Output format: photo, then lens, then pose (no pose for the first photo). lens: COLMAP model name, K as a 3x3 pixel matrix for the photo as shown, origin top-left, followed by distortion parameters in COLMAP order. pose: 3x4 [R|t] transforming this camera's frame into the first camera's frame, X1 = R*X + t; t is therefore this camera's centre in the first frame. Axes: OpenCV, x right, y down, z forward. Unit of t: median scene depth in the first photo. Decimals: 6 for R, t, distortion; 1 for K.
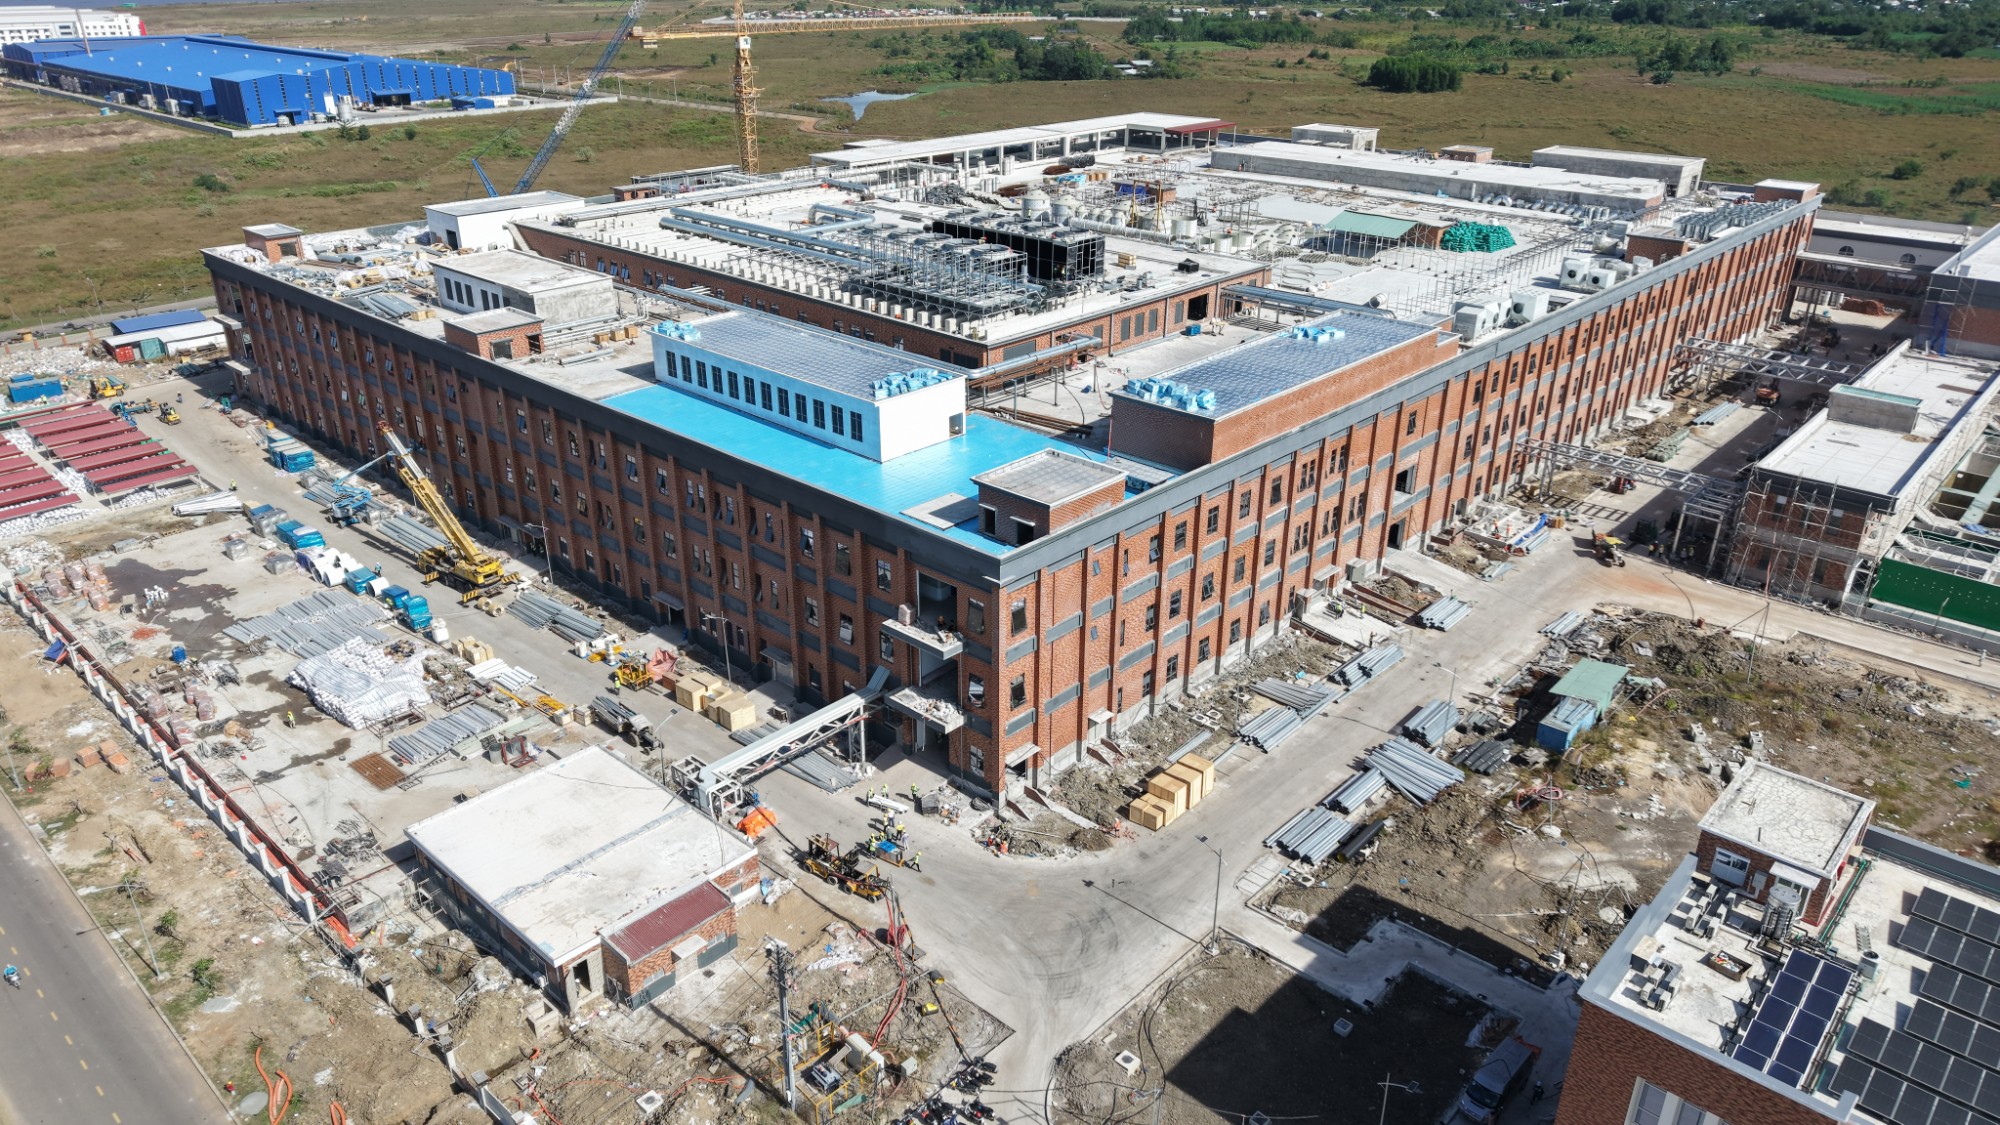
lens RADIAL K [[1330.7, 0, 996.4], [0, 1330.7, 556.8], [0, 0, 1]] dist [0.015130, -0.005716]
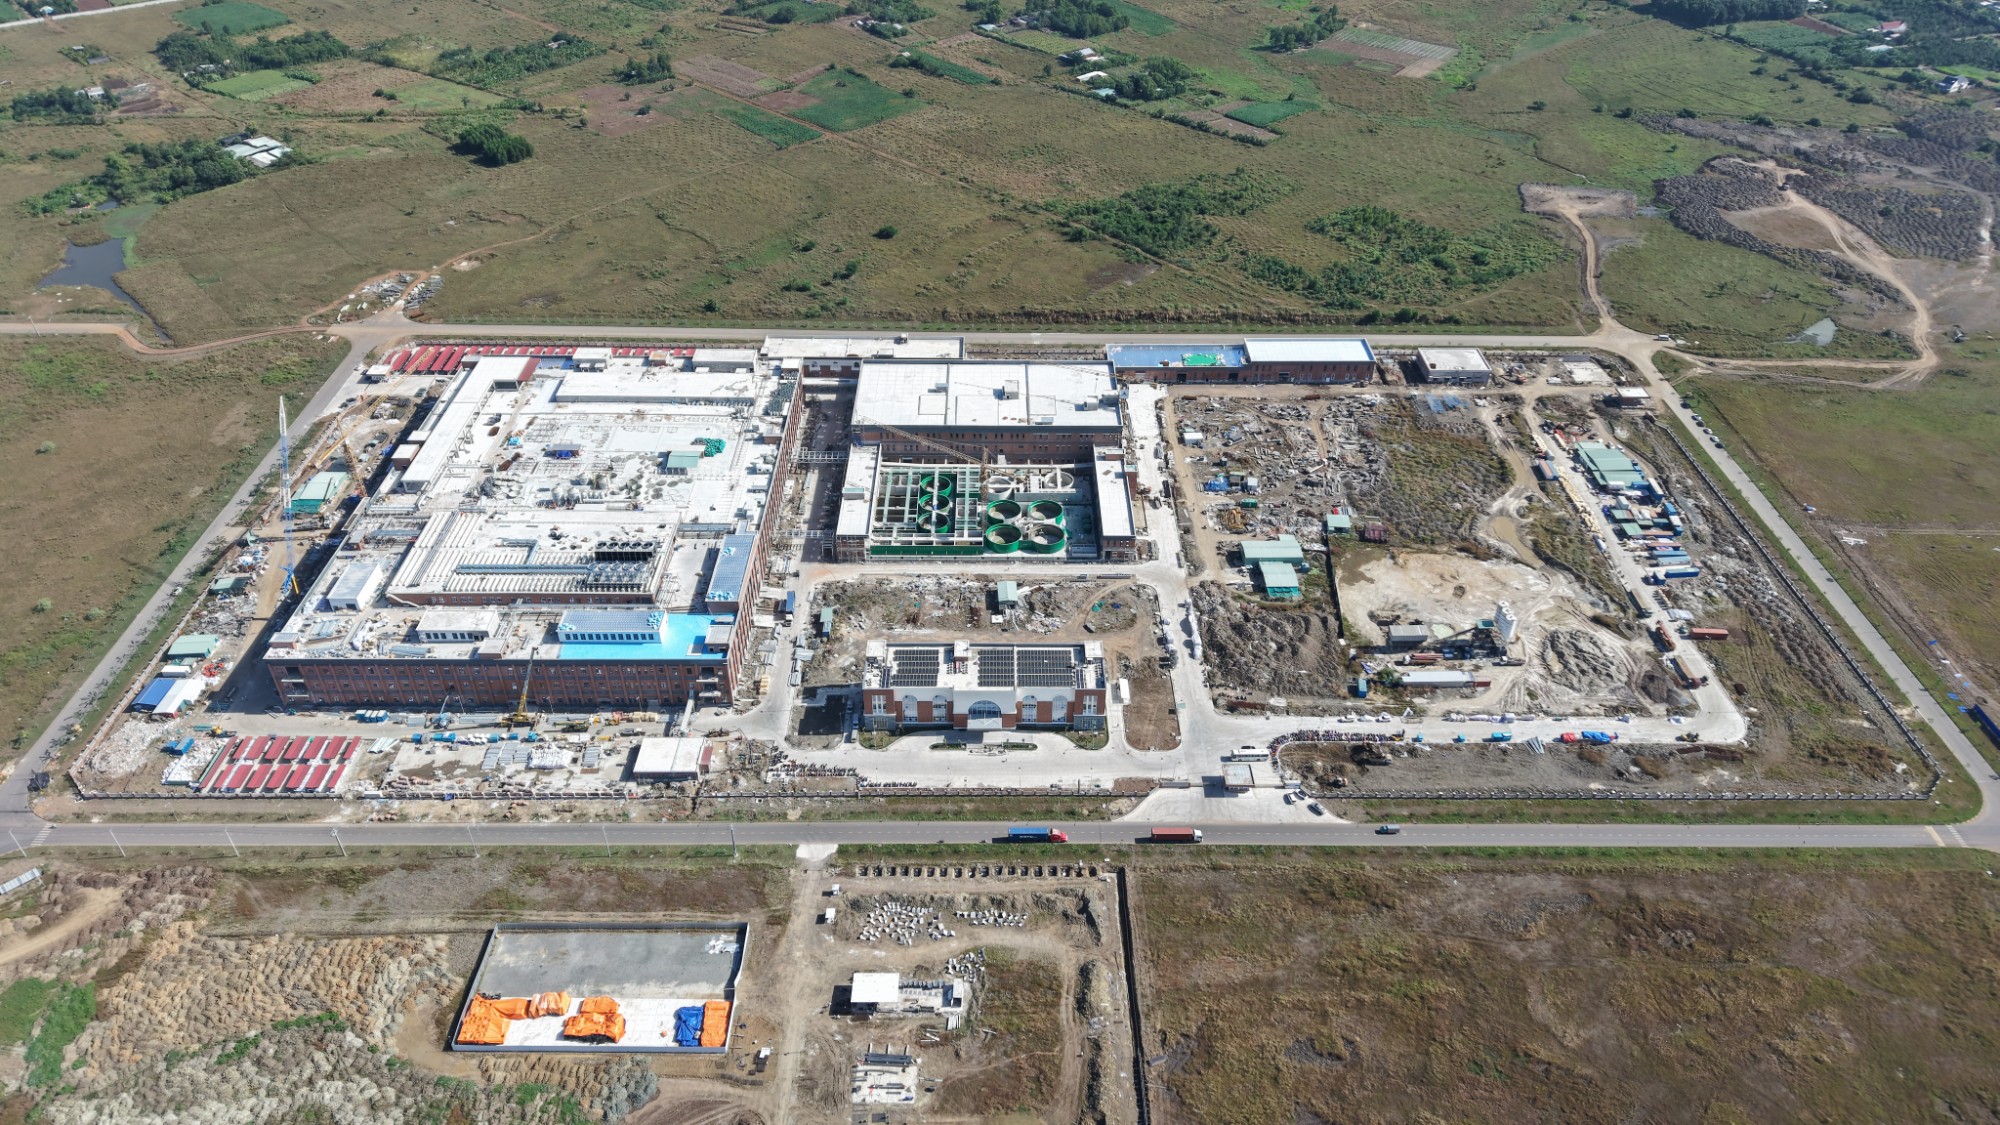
lens RADIAL K [[1316.7, 0, 1011.7], [0, 1316.7, 563.1], [0, 0, 1]] dist [0.015471, -0.000831]
pose [[0.726700, -0.406148, 0.554031, -1.103132], [0.277010, 0.911278, 0.304695, -0.934765], [-0.628627, -0.067950, 0.774733, -2.081556]]
